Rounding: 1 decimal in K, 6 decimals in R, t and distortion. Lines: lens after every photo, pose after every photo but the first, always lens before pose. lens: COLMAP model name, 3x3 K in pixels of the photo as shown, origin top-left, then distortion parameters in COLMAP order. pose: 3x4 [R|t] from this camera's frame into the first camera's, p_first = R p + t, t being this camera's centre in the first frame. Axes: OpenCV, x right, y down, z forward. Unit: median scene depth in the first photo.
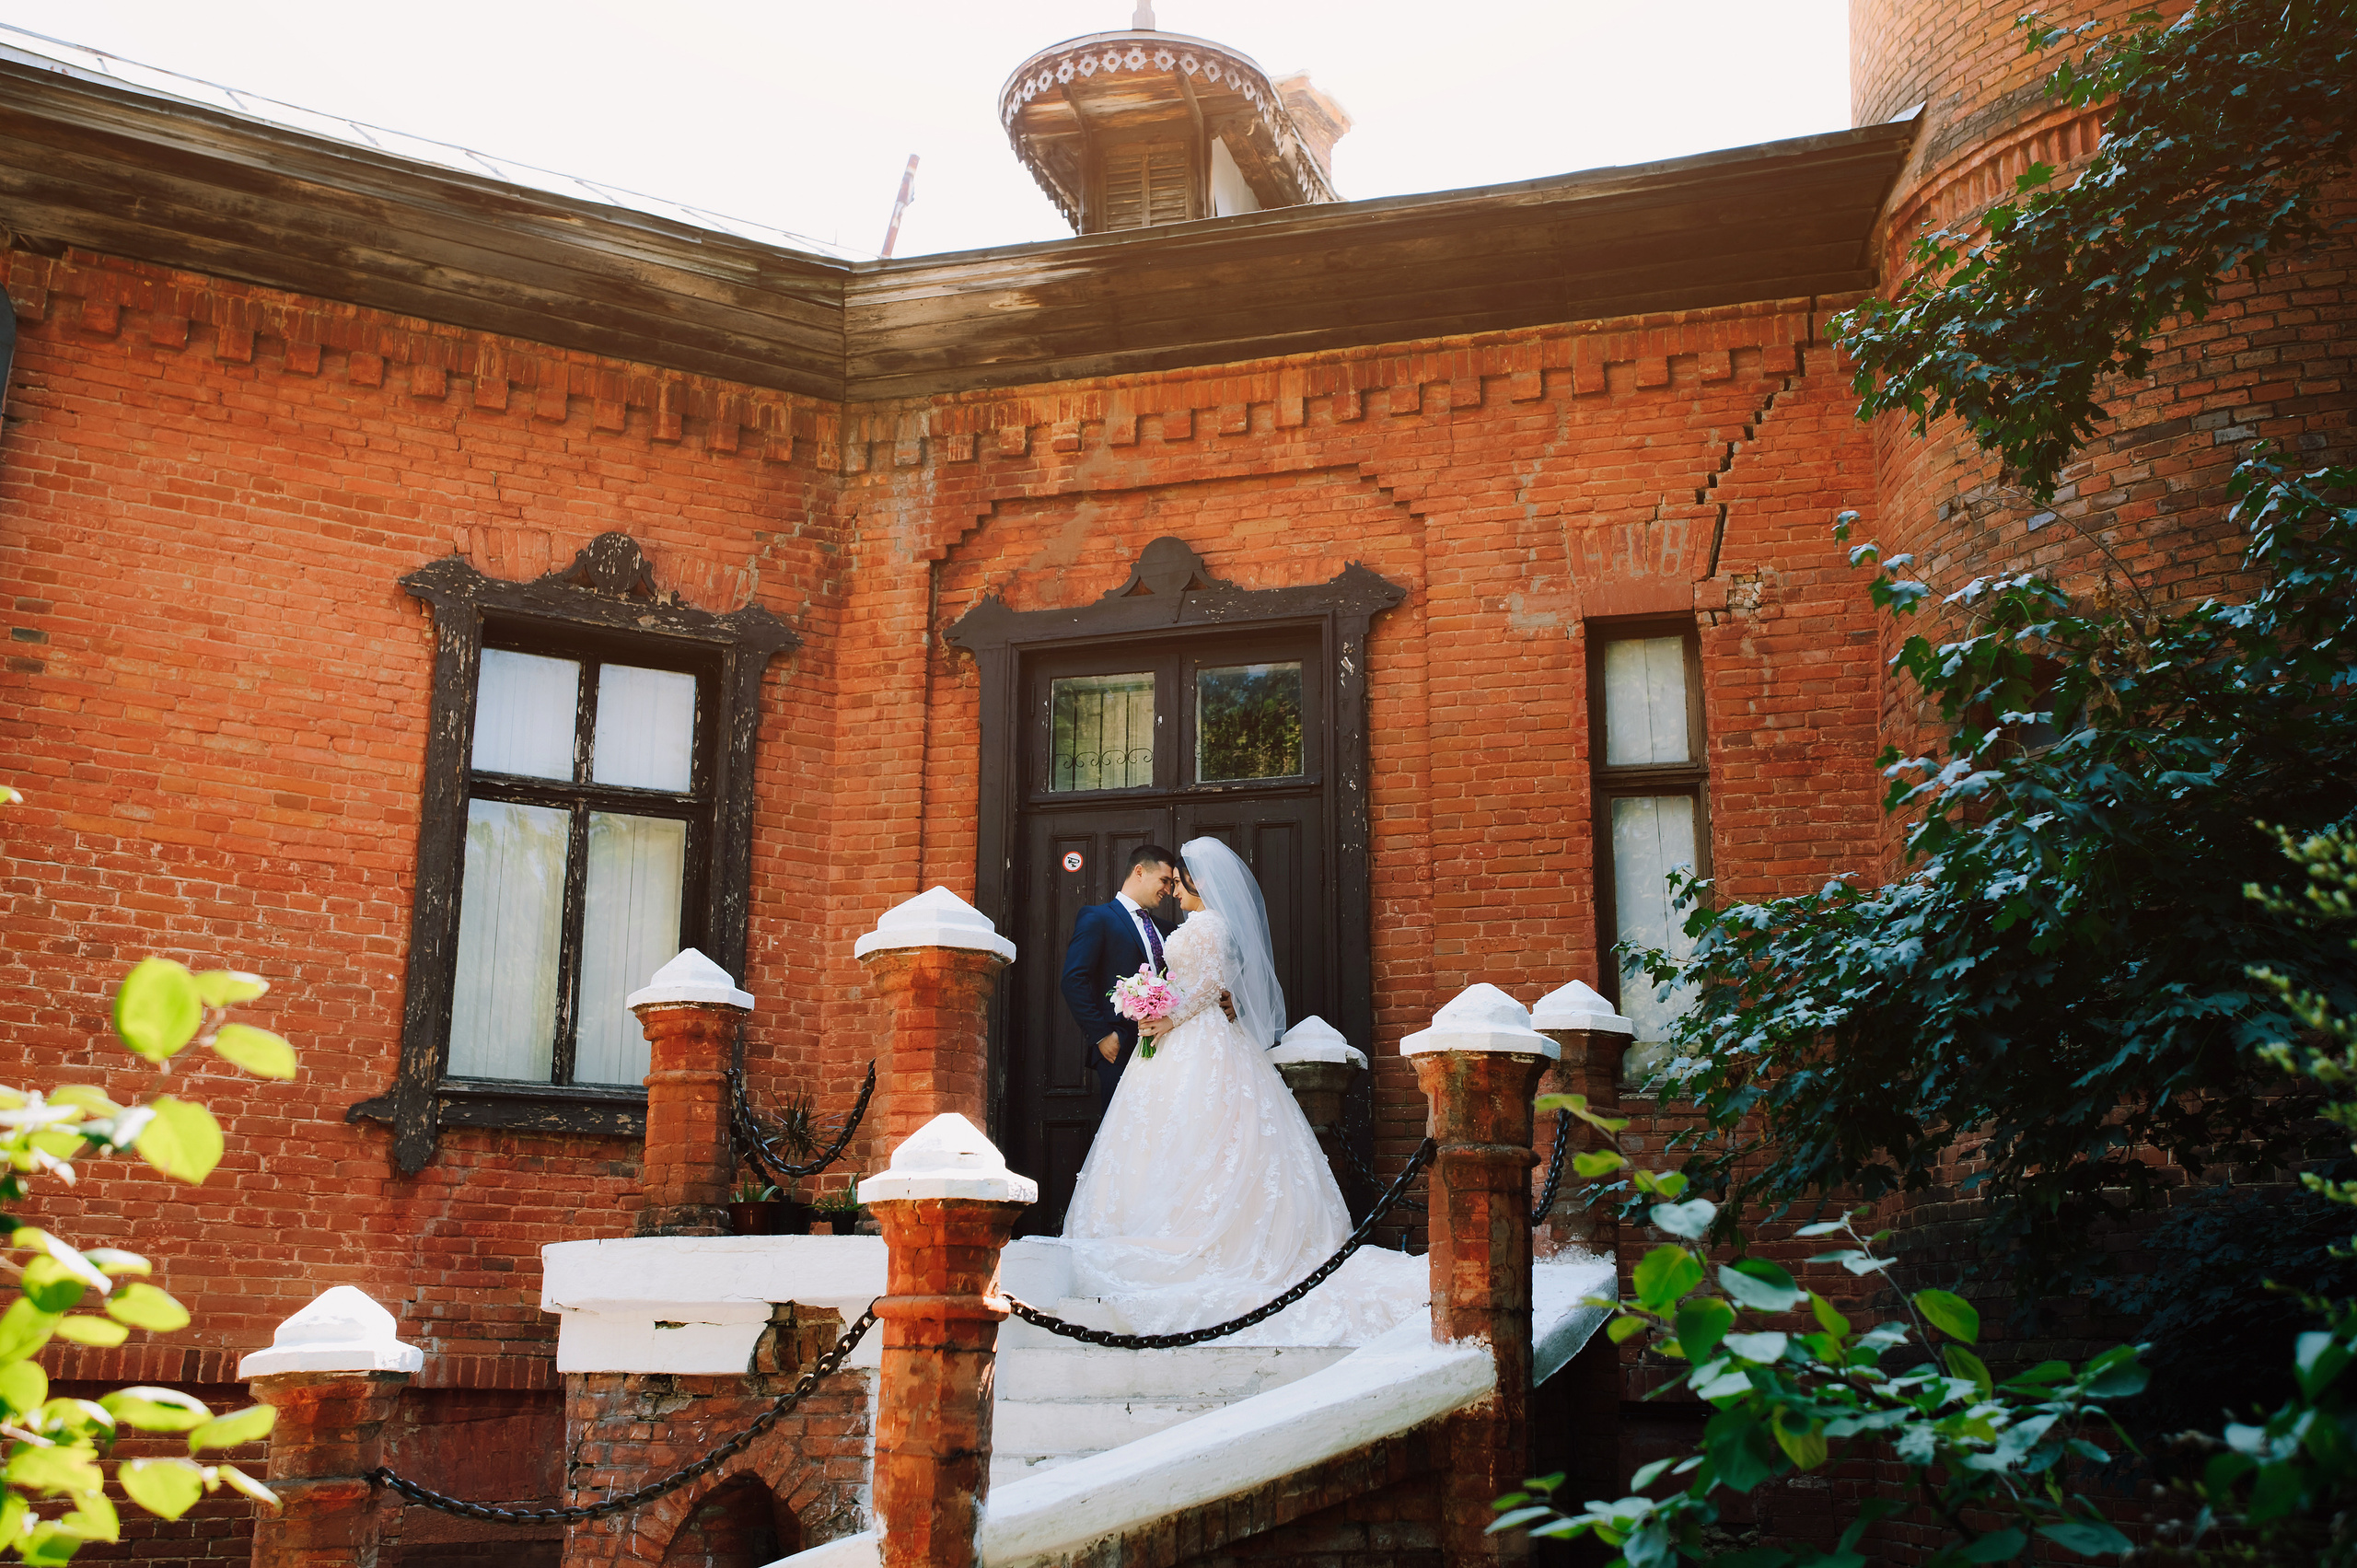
lens RADIAL K [[2309.8, 0, 1178.5], [0, 2309.8, 784.0], [0, 0, 1]] dist [0.019681, -0.000975]
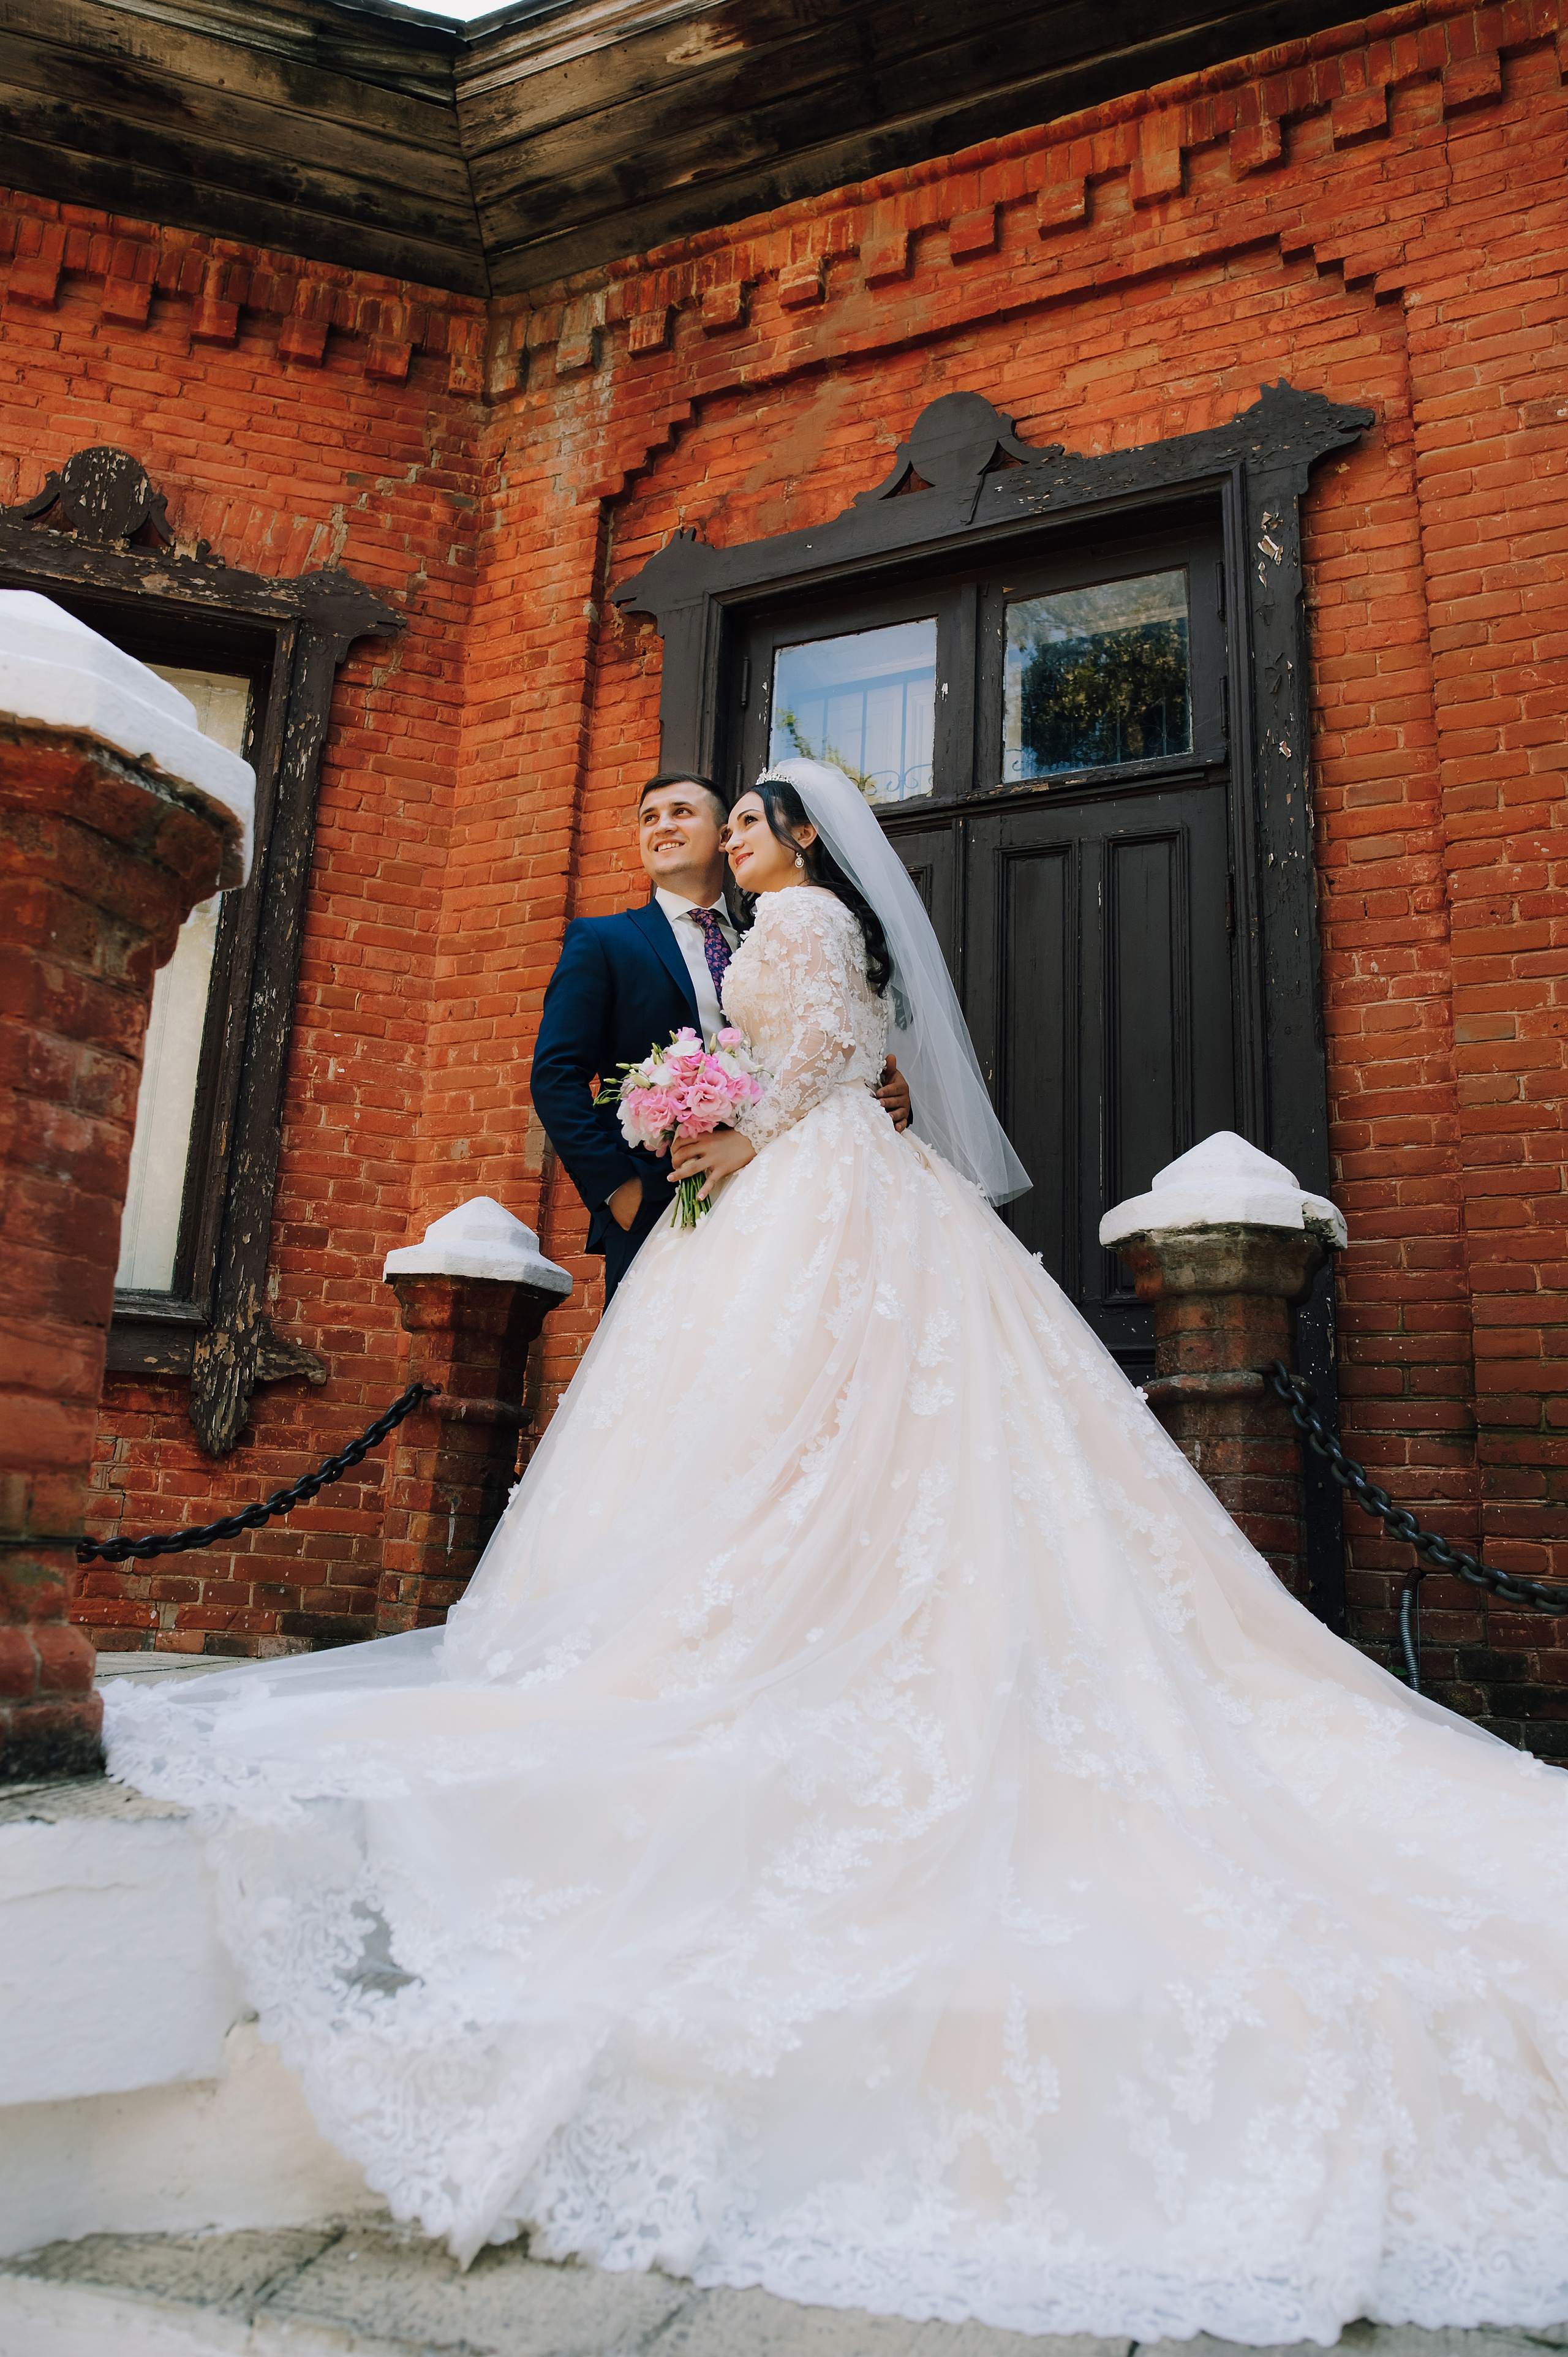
lens RADIAL K [[1675.9, 0, 778.6], [0, 1675.9, 1137.6], [0, 0, 1]] dist [-0.065575, 0.030803]
pose [[0.983204, -0.007524, -0.182355, 0.027032], [0.008787, 0.999943, 0.006117, 0.083744], [0.182298, -0.007617, 0.983214, 0.558929]]
